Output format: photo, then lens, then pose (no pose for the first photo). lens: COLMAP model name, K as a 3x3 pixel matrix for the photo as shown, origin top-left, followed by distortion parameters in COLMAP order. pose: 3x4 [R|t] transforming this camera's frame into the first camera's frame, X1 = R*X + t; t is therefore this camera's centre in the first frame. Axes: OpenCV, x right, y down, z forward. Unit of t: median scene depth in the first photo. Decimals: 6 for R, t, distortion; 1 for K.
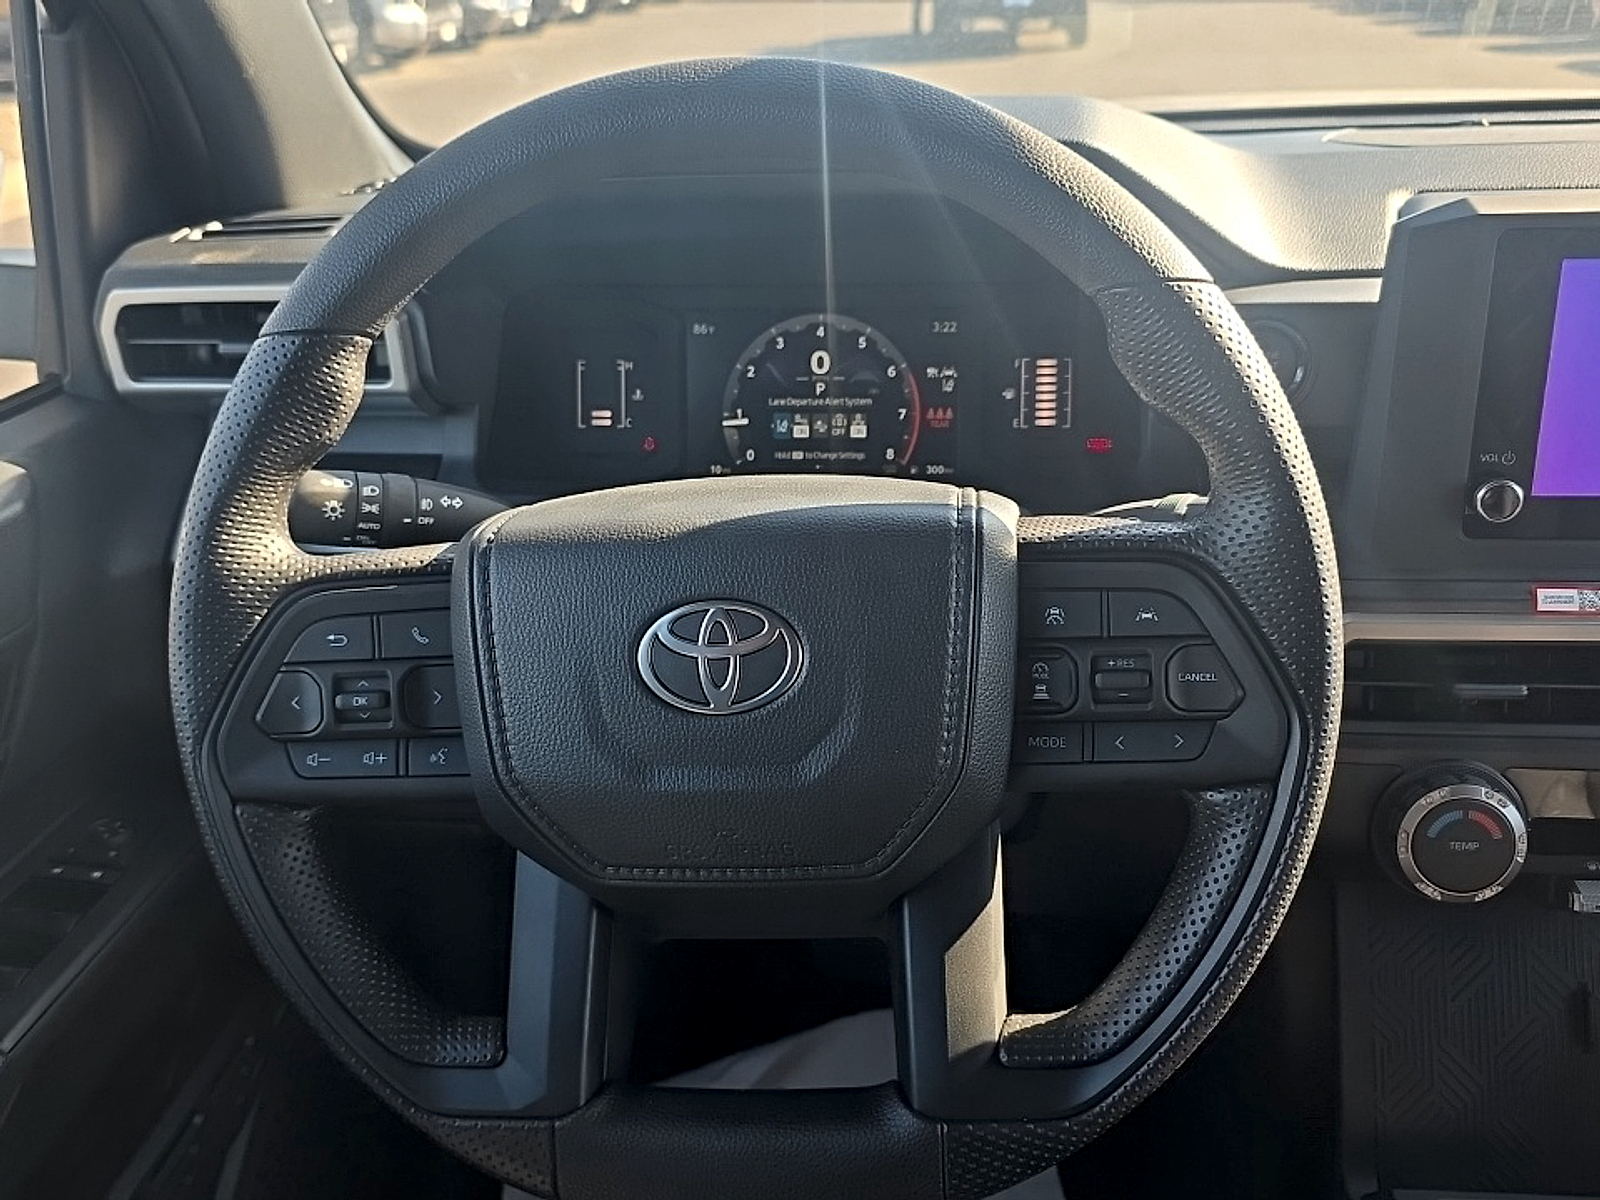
lens RADIAL K [[1426.8, 0, 800.0], [0, 1426.8, 600.0], [0, 0, 1]] dist [0.065442, -0.113914]
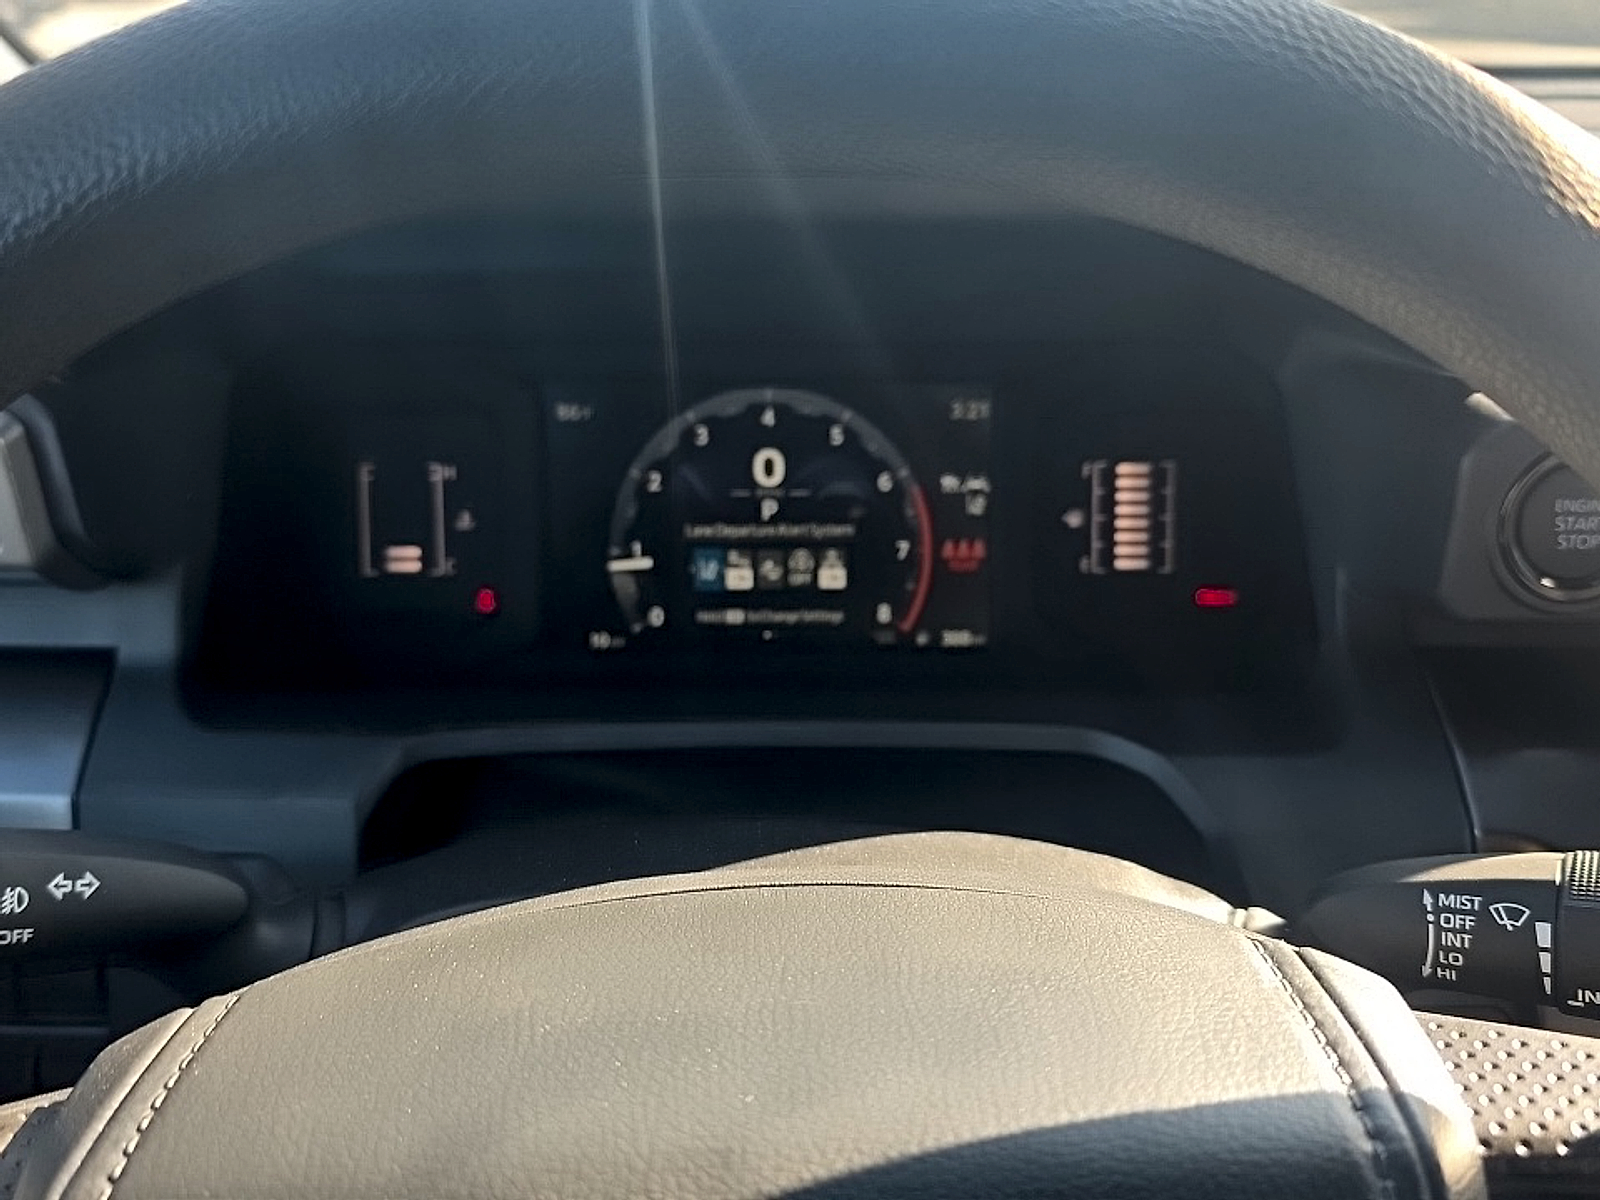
lens RADIAL K [[1468.4, 0, 830.7], [0, 1468.4, 575.8], [0, 0, 1]] dist [0.070227, -0.148200]
pose [[0.990139, -0.023528, 0.138098, -0.054543], [0.021886, 0.999671, 0.013391, -0.144849], [-0.138368, -0.010237, 0.990328, 0.418631]]
